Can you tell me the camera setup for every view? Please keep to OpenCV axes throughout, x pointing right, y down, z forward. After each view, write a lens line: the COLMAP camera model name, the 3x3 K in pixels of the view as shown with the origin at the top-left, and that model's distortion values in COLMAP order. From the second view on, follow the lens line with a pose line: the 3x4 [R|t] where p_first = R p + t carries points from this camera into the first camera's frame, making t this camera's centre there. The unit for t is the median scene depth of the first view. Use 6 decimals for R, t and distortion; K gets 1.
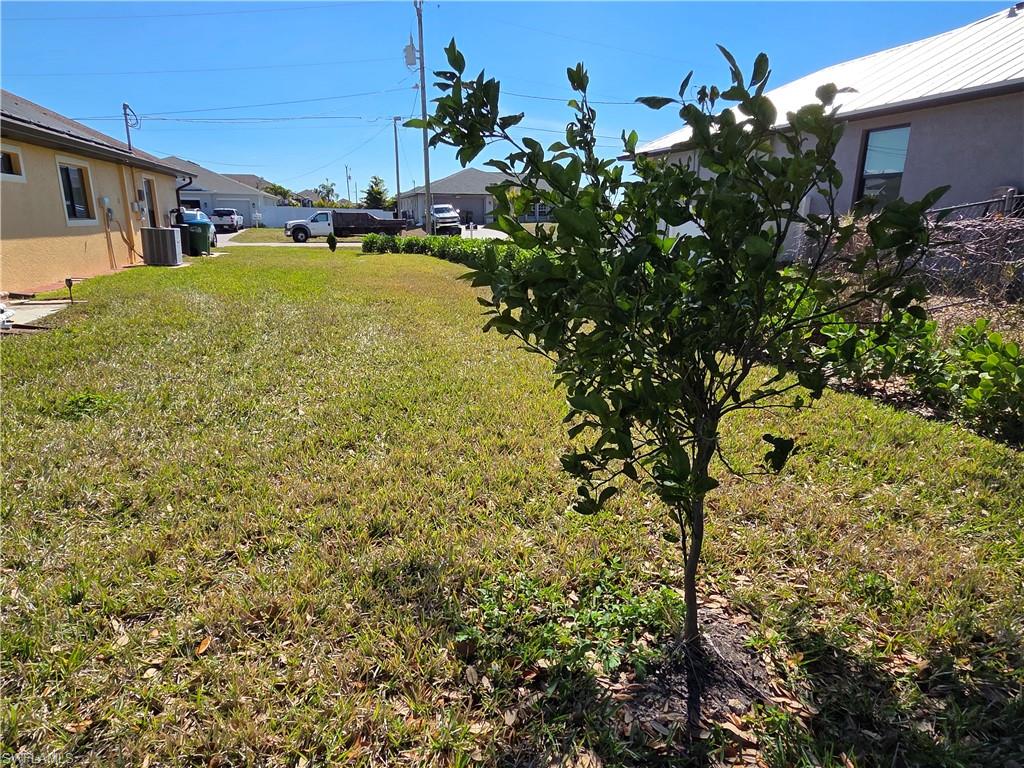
lens RADIAL K [[582.3, 0, 512.3], [0, 582.3, 366.0], [0, 0, 1]] dist [-0.001091, -0.001279]
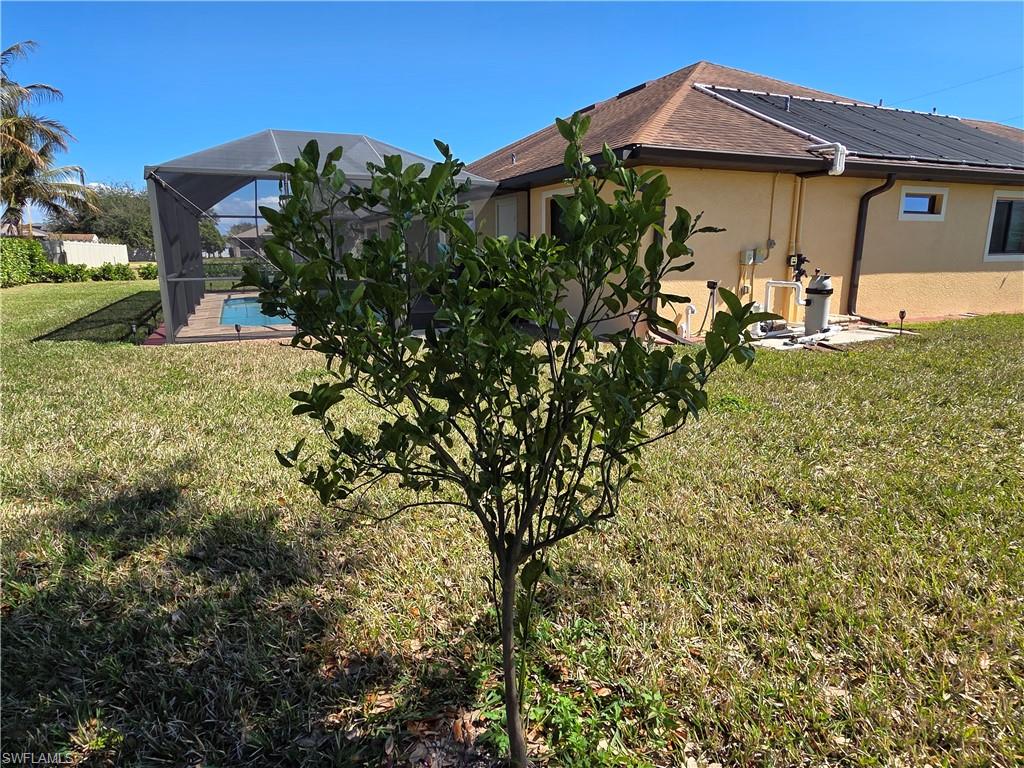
lens RADIAL K [[582.3, 0, 512.3], [0, 582.3, 366.0], [0, 0, 1]] dist [-0.001091, -0.001279]
pose [[0.131936, 0.186752, -0.973507, 0.103761], [-0.239214, 0.959065, 0.151561, -0.024753], [0.961961, 0.212880, 0.171209, 0.087649]]
